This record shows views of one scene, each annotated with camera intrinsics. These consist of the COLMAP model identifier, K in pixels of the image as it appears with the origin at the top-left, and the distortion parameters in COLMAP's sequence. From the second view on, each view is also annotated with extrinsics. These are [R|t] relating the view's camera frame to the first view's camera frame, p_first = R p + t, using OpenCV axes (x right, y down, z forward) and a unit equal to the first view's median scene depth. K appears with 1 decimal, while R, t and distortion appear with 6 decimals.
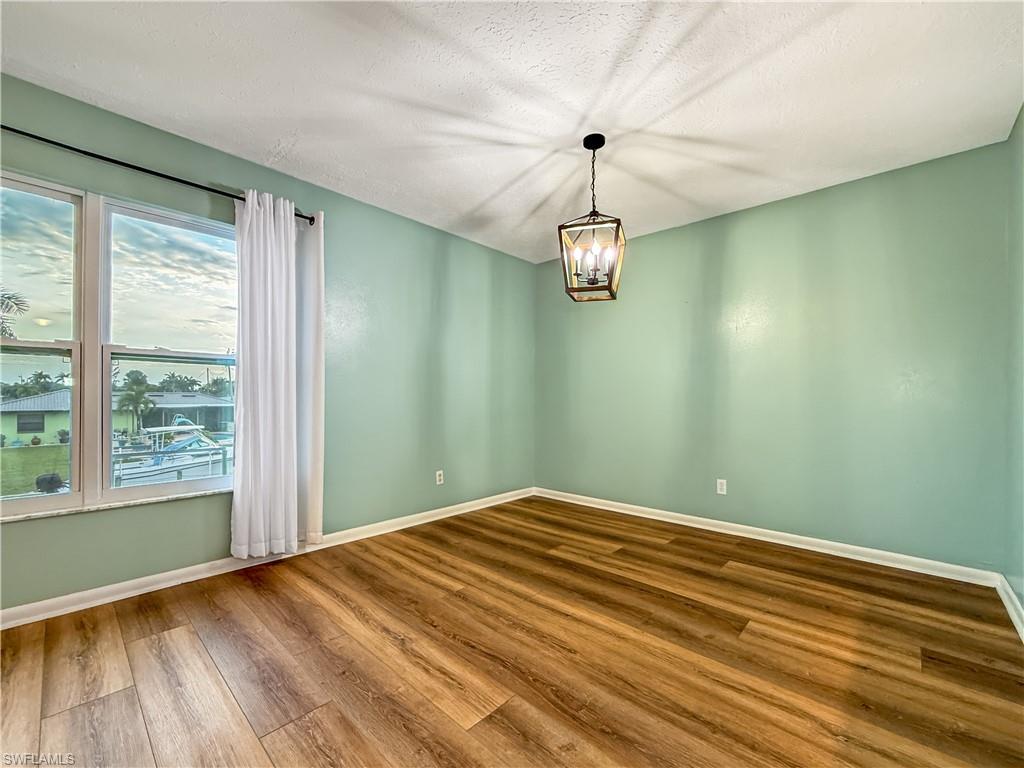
lens RADIAL K [[420.8, 0, 509.5], [0, 420.8, 399.8], [0, 0, 1]] dist [-0.007659, 0.000247]
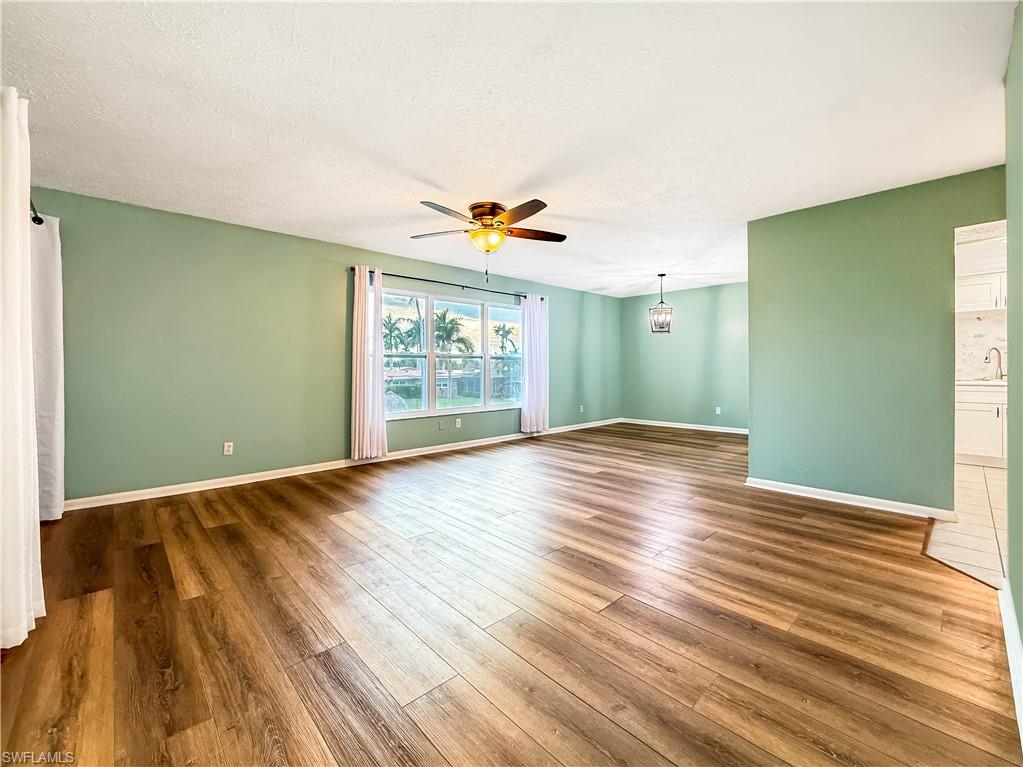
lens RADIAL K [[432.3, 0, 508.2], [0, 432.3, 378.0], [0, 0, 1]] dist [-0.011845, -0.000018]
pose [[0.997519, -0.010356, -0.069638, -0.599495], [0.011715, 0.999748, 0.019133, -0.022743], [0.069422, -0.019901, 0.997389, -1.850103]]
